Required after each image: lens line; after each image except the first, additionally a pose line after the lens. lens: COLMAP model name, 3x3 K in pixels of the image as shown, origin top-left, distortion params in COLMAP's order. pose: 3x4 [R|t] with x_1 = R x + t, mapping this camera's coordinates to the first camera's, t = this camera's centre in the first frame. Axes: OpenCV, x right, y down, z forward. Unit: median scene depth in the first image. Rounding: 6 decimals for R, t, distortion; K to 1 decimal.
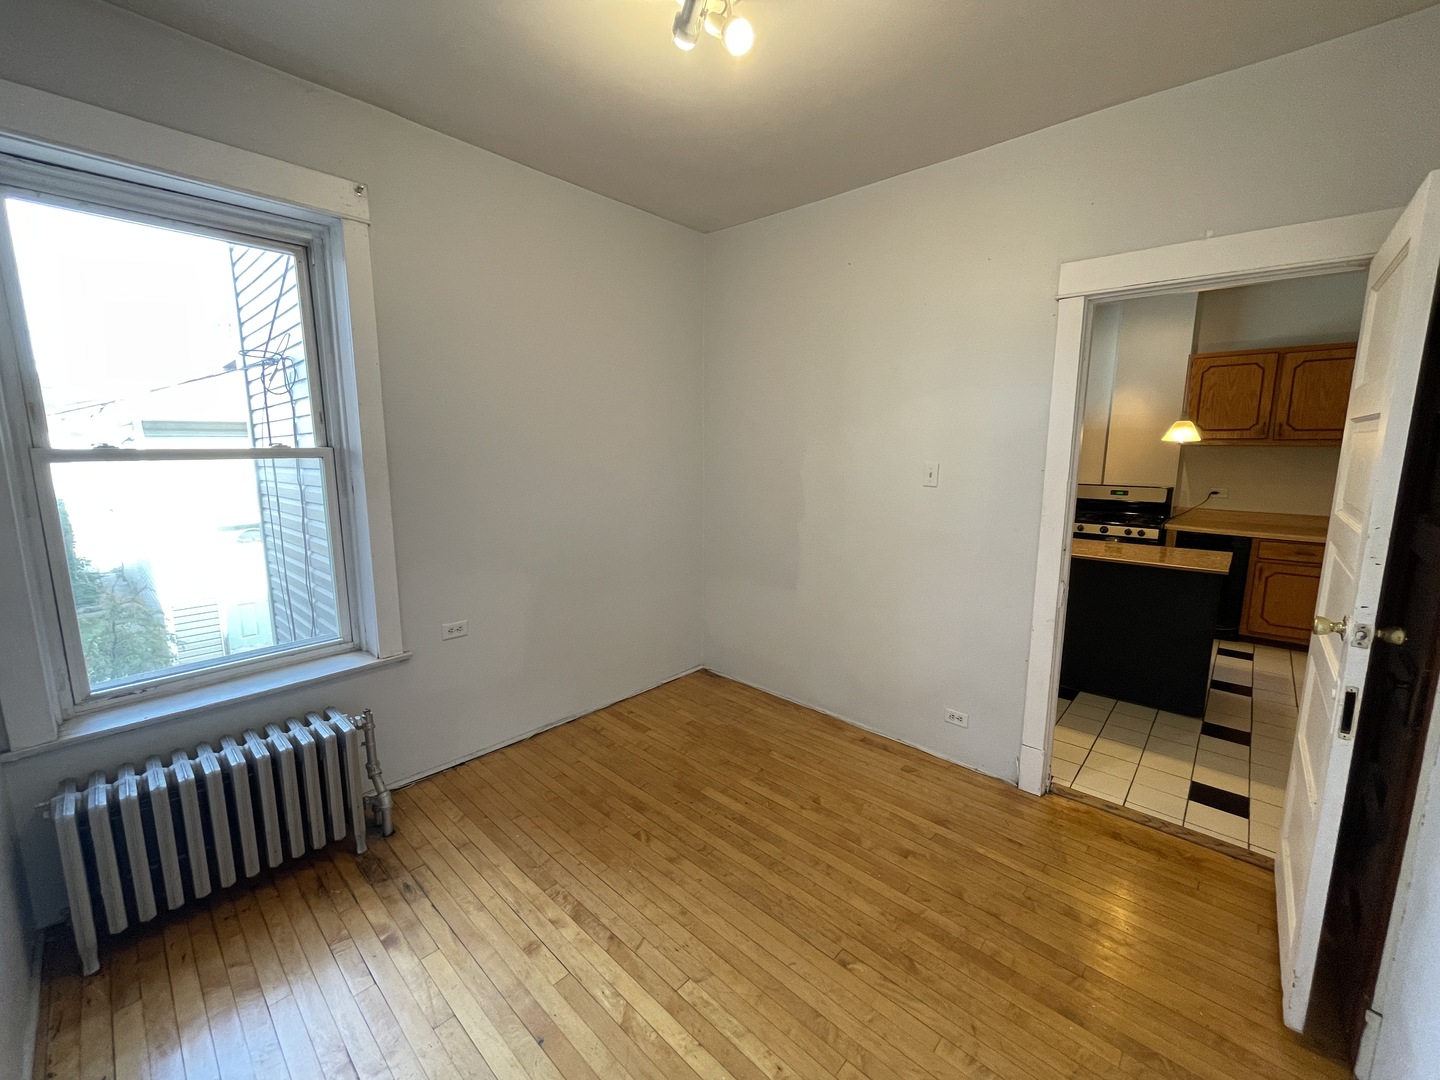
lens RADIAL K [[583.8, 0, 718.2], [0, 583.8, 535.9], [0, 0, 1]] dist [-0.003432, -0.000353]
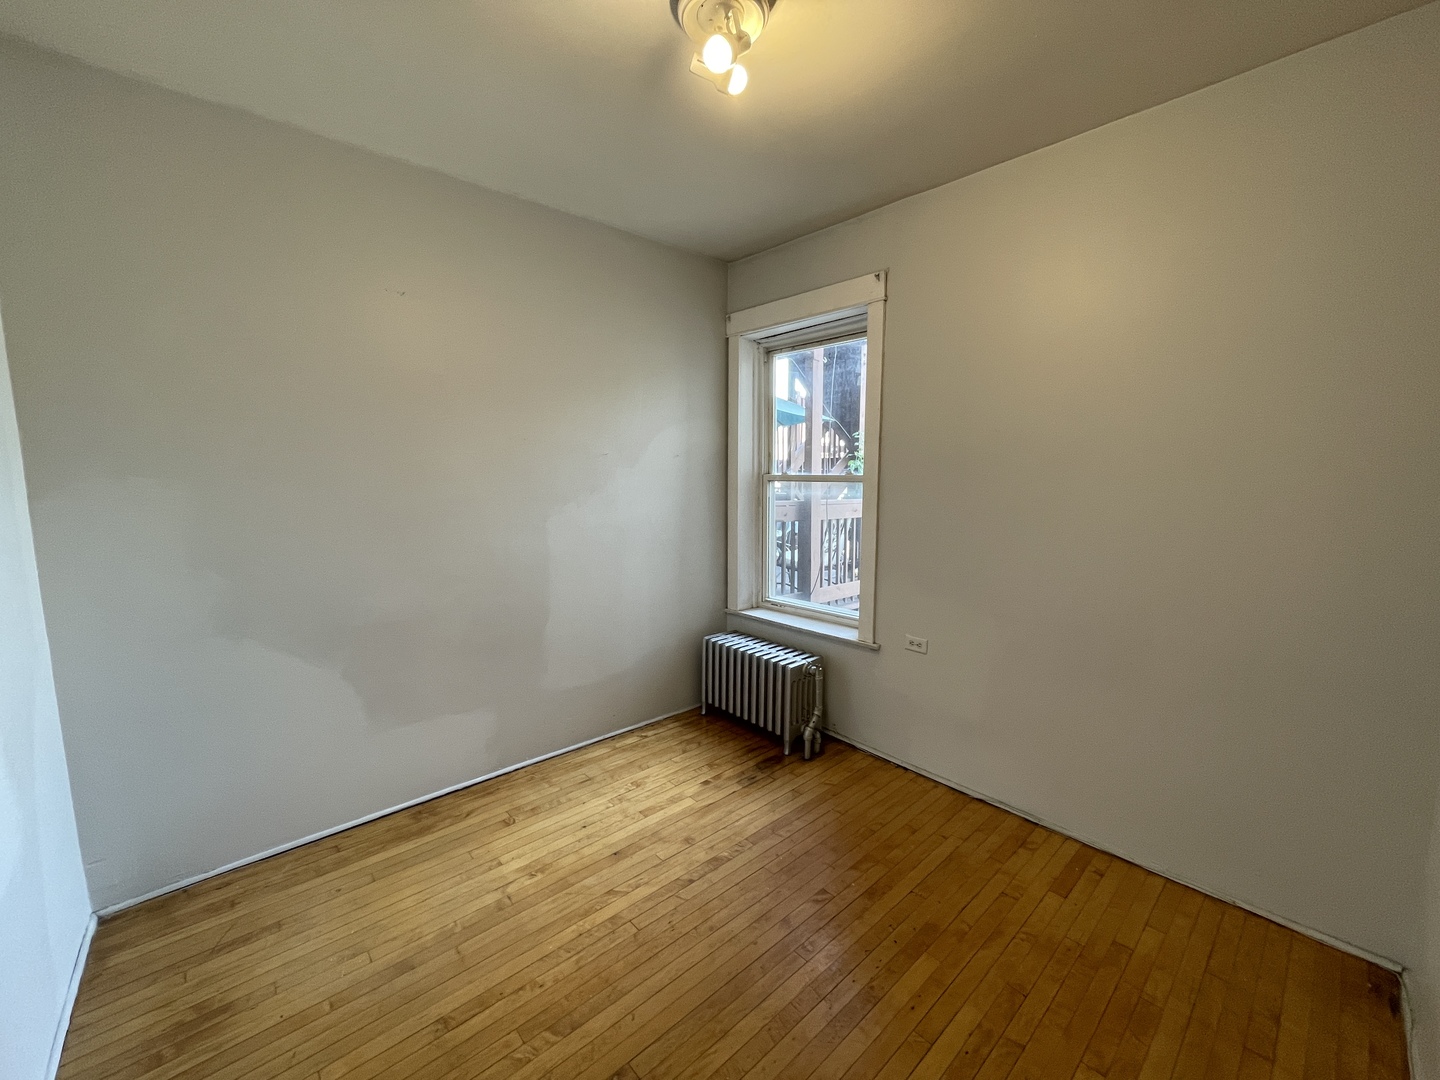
lens RADIAL K [[583.8, 0, 723.3], [0, 583.8, 534.1], [0, 0, 1]] dist [-0.003432, -0.000353]
pose [[-0.093007, 0.105785, -0.990030, 0.781269], [-0.150710, 0.981387, 0.119020, -0.140433], [0.984193, 0.160277, -0.075333, 0.876582]]
